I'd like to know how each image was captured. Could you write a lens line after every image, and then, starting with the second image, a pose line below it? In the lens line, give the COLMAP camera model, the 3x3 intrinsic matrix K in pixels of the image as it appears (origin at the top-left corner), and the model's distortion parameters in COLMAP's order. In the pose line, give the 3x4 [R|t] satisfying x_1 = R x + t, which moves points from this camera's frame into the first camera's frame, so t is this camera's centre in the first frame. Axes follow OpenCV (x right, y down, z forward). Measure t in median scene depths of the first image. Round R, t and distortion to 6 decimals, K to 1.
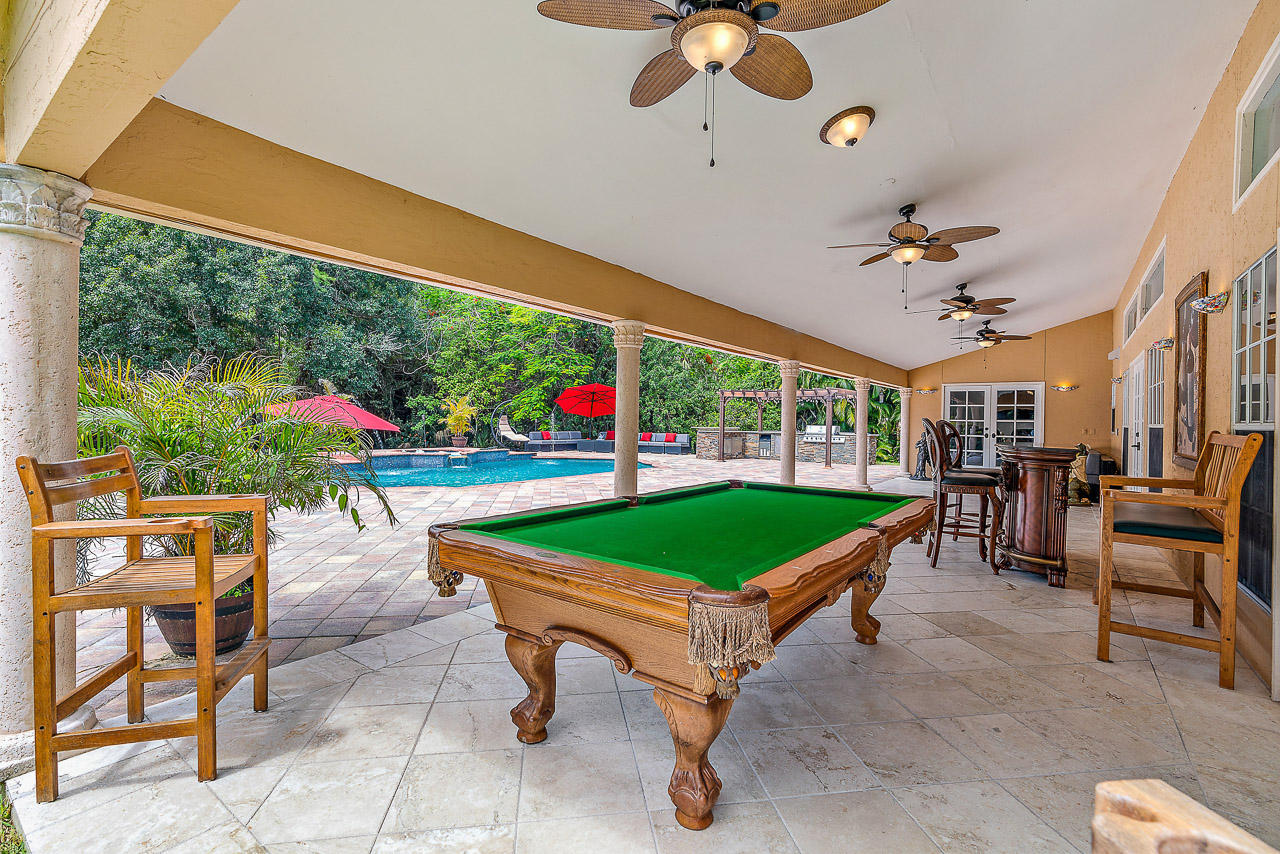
lens RADIAL K [[593.9, 0, 640.0], [0, 593.9, 427.0], [0, 0, 1]] dist [-0.071593, 0.035998]
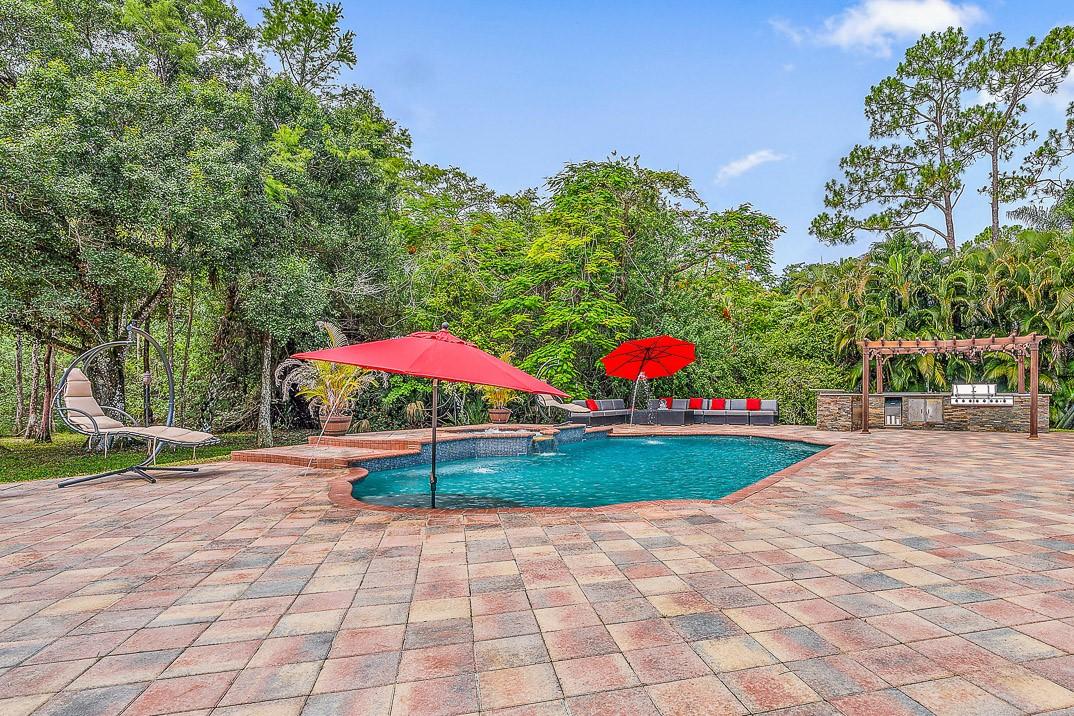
lens RADIAL K [[552.4, 0, 536.9], [0, 552.4, 368.6], [0, 0, 1]] dist [0.000626, 0.000842]
pose [[0.992489, -0.012977, 0.121643, -0.338388], [0.019584, 0.998388, -0.053273, 0.004574], [-0.120755, 0.055255, 0.991143, 0.326790]]
